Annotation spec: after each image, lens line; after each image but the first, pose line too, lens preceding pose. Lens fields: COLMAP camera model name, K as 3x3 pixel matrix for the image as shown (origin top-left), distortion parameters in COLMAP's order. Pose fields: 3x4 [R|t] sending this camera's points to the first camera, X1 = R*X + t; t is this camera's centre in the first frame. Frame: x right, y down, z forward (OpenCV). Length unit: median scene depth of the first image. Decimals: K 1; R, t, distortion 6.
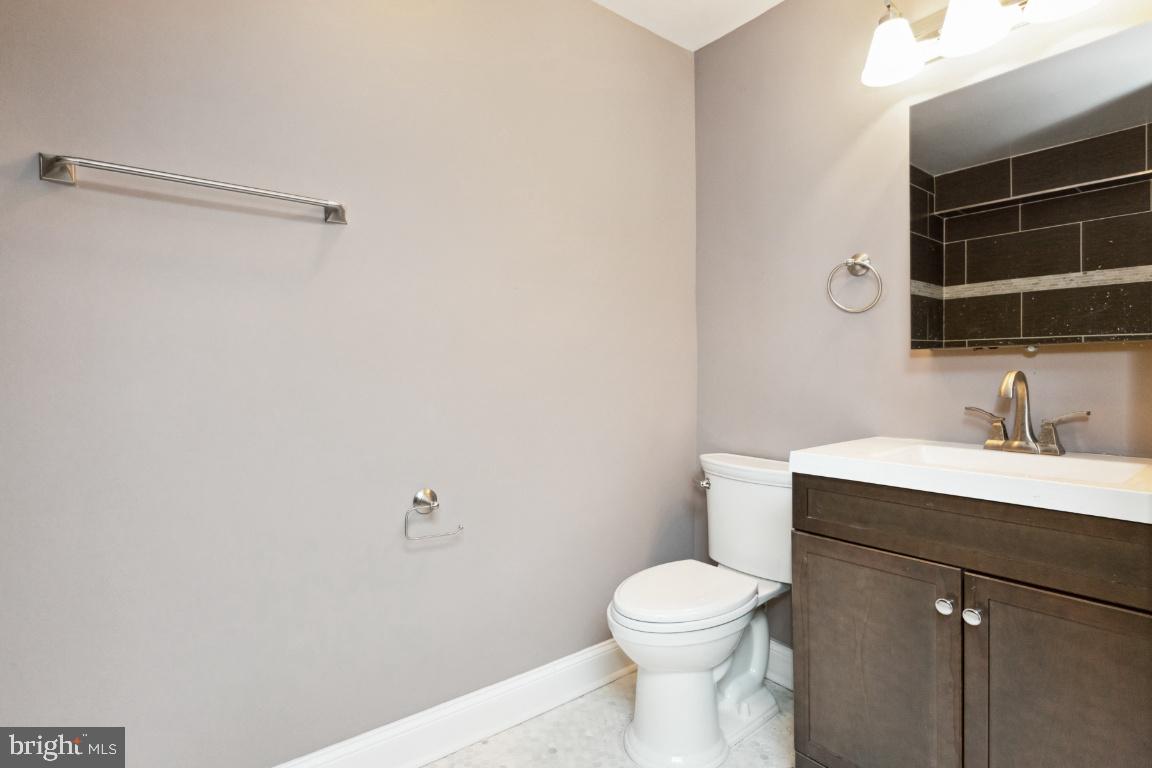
lens RADIAL K [[563.9, 0, 571.2], [0, 563.9, 379.7], [0, 0, 1]] dist [-0.000009, -0.000184]
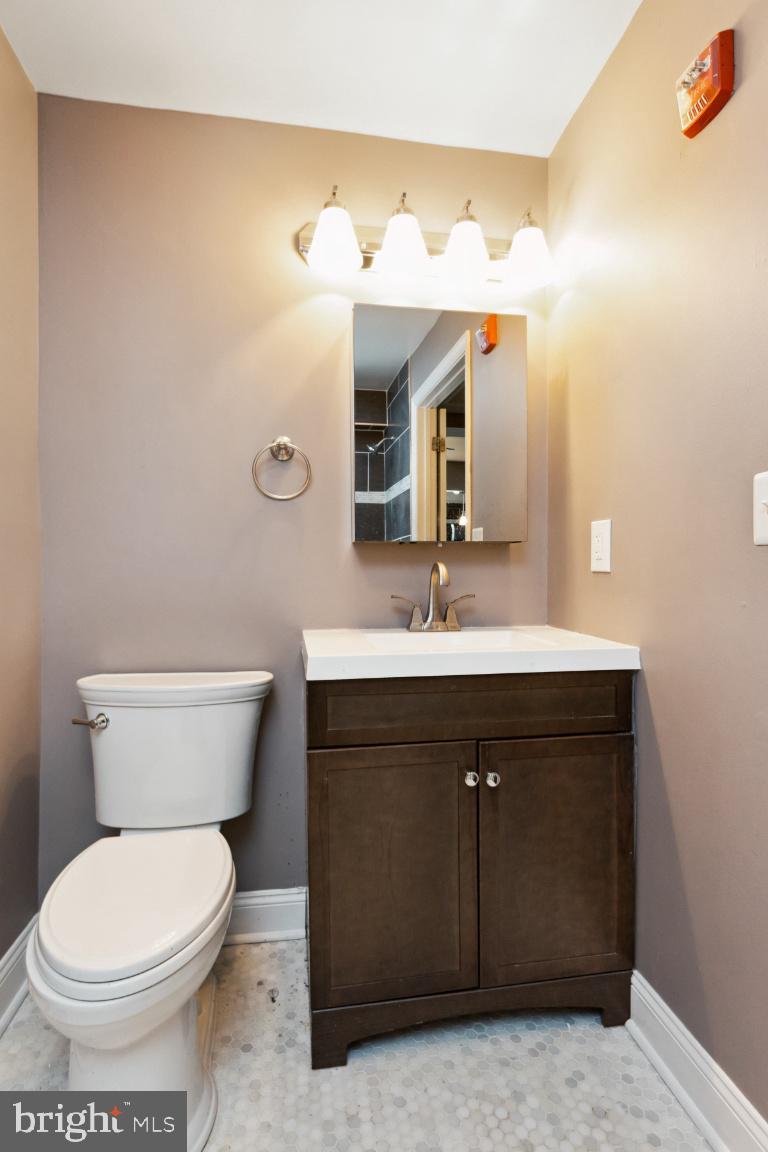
lens RADIAL K [[563.9, 0, 381.6], [0, 563.9, 567.4], [0, 0, 1]] dist [-0.000009, -0.000184]
pose [[0.473370, 0.000093, 0.880864, -0.329508], [0.007503, 0.999963, -0.004138, -0.001419], [-0.880832, 0.008568, 0.473352, 0.559730]]
